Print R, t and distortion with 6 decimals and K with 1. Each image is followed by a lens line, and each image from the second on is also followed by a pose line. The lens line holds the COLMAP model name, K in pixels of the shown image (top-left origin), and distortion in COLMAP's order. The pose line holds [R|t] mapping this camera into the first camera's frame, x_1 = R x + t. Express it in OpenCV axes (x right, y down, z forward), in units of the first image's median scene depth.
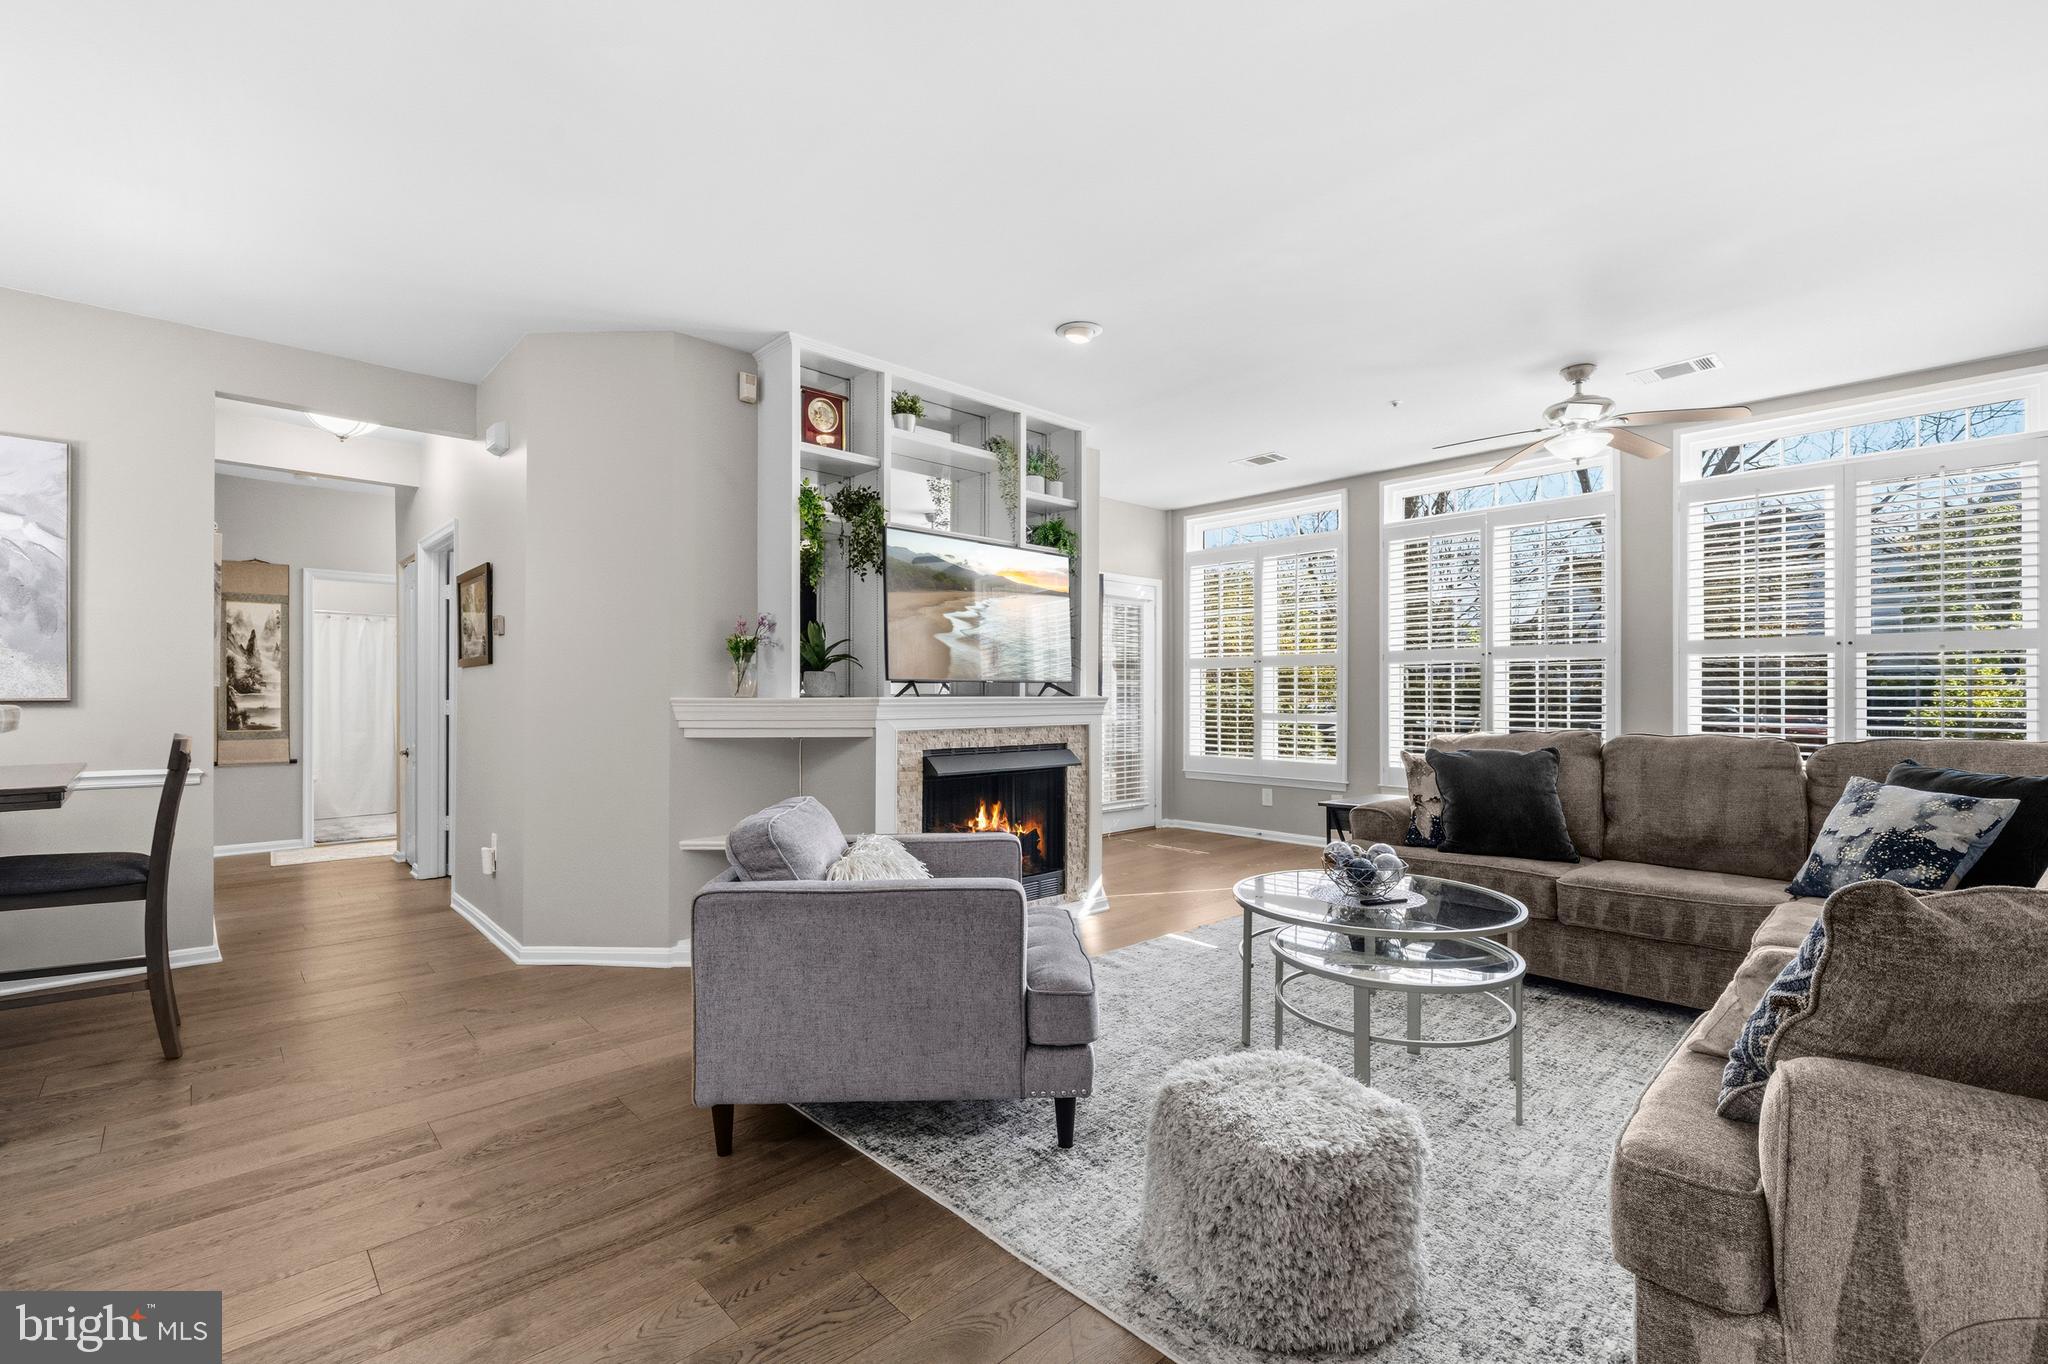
lens RADIAL K [[884.7, 0, 1024.3], [0, 884.7, 681.3], [0, 0, 1]] dist [0.002878, -0.000065]
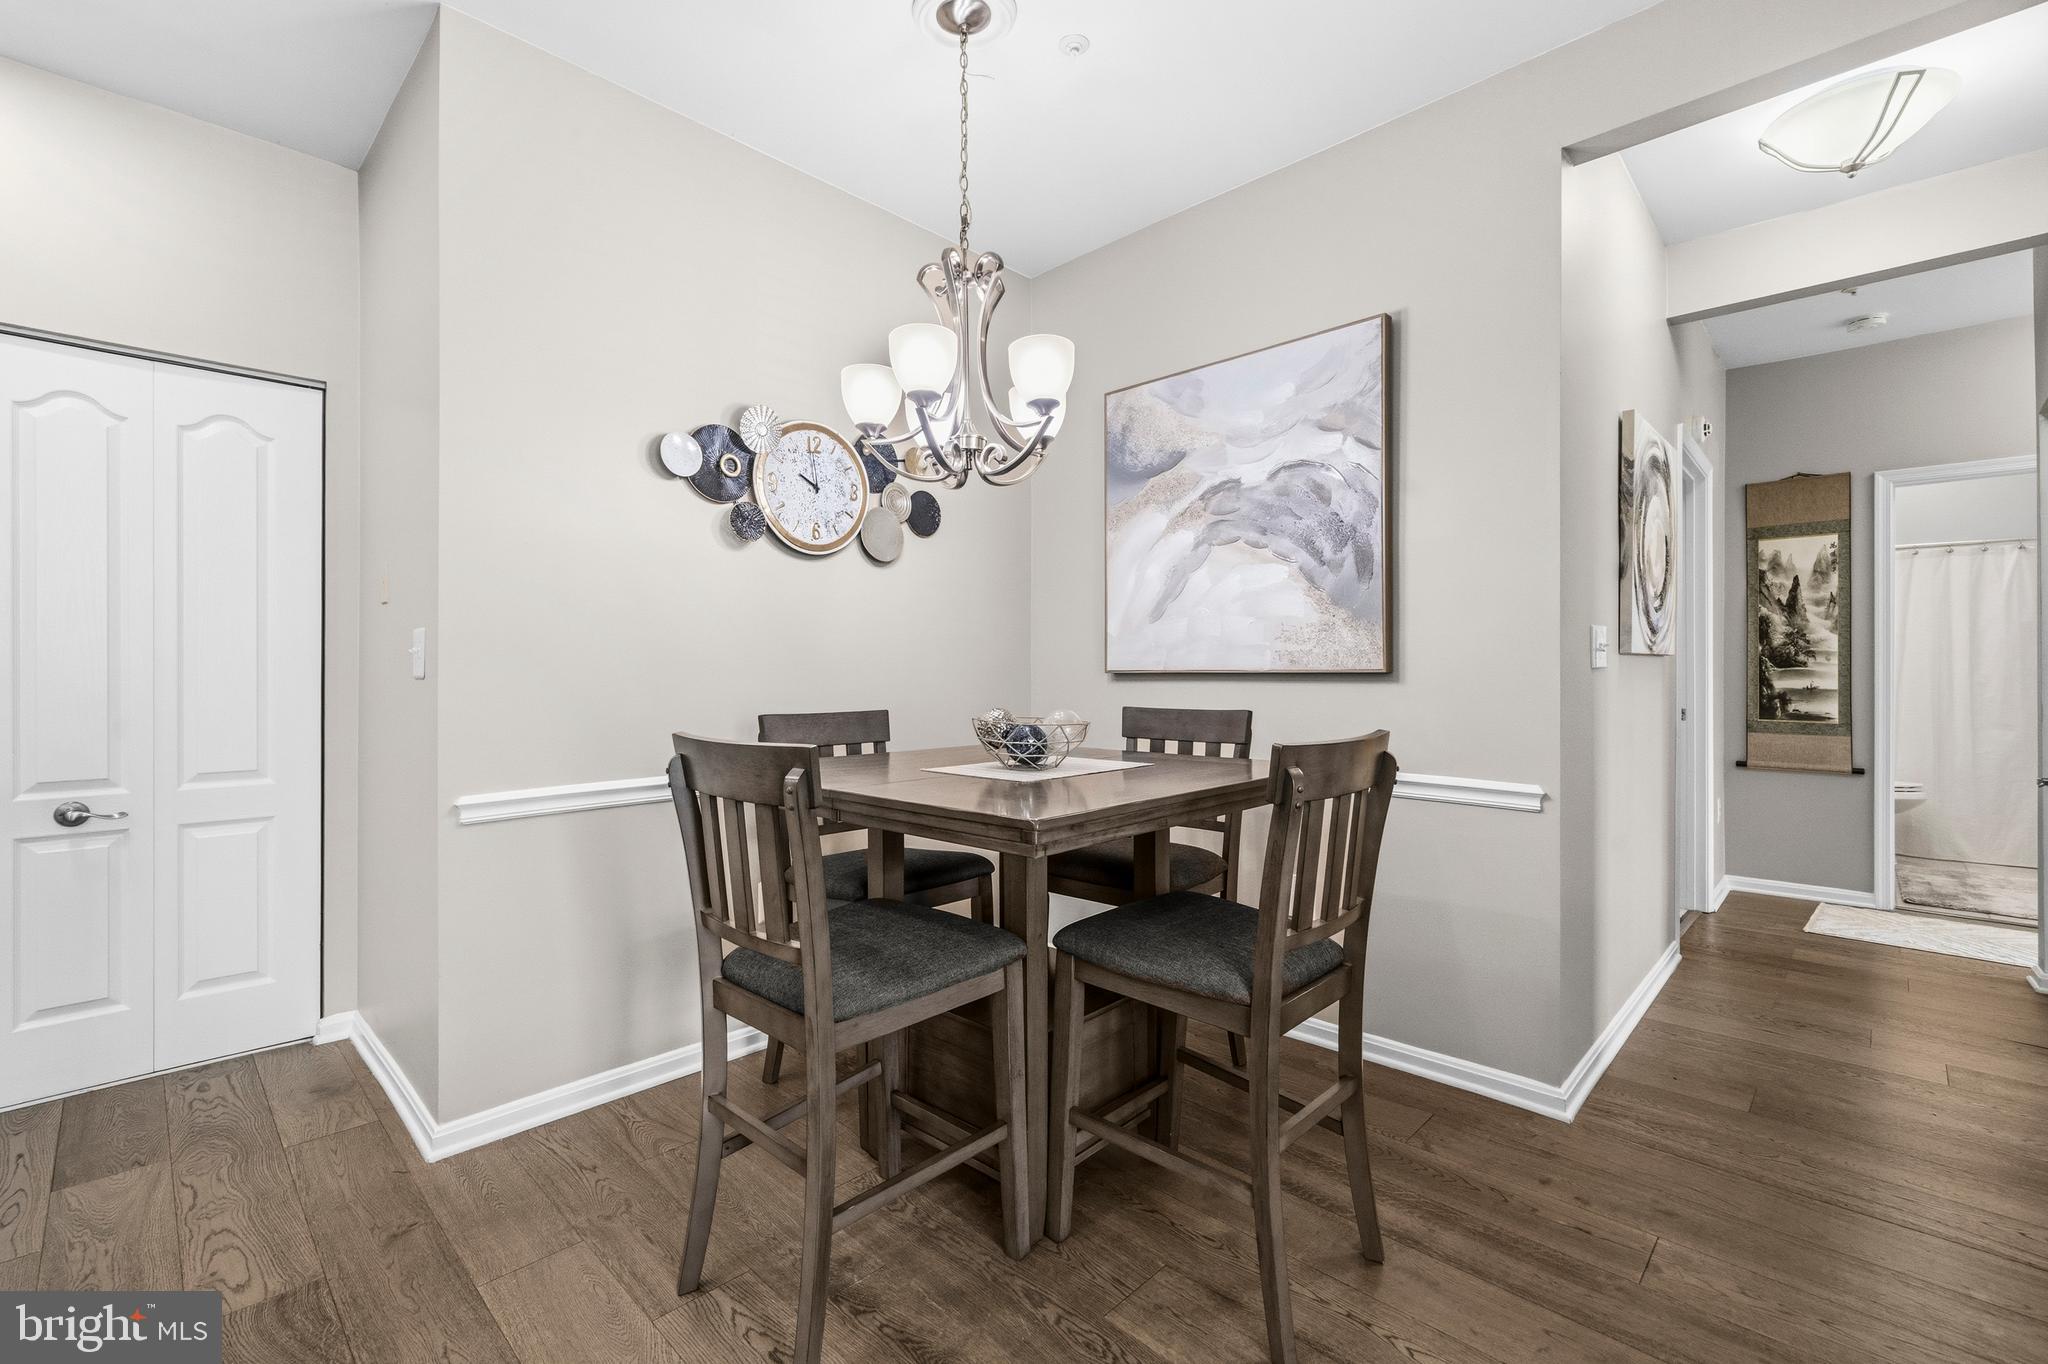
lens RADIAL K [[884.7, 0, 1021.0], [0, 884.7, 676.0], [0, 0, 1]] dist [0.002878, -0.000065]
pose [[0.040300, 0.003064, -0.999183, -0.201161], [0.013334, 0.999905, 0.003604, 0.009683], [0.999099, -0.013469, 0.040256, 0.366704]]
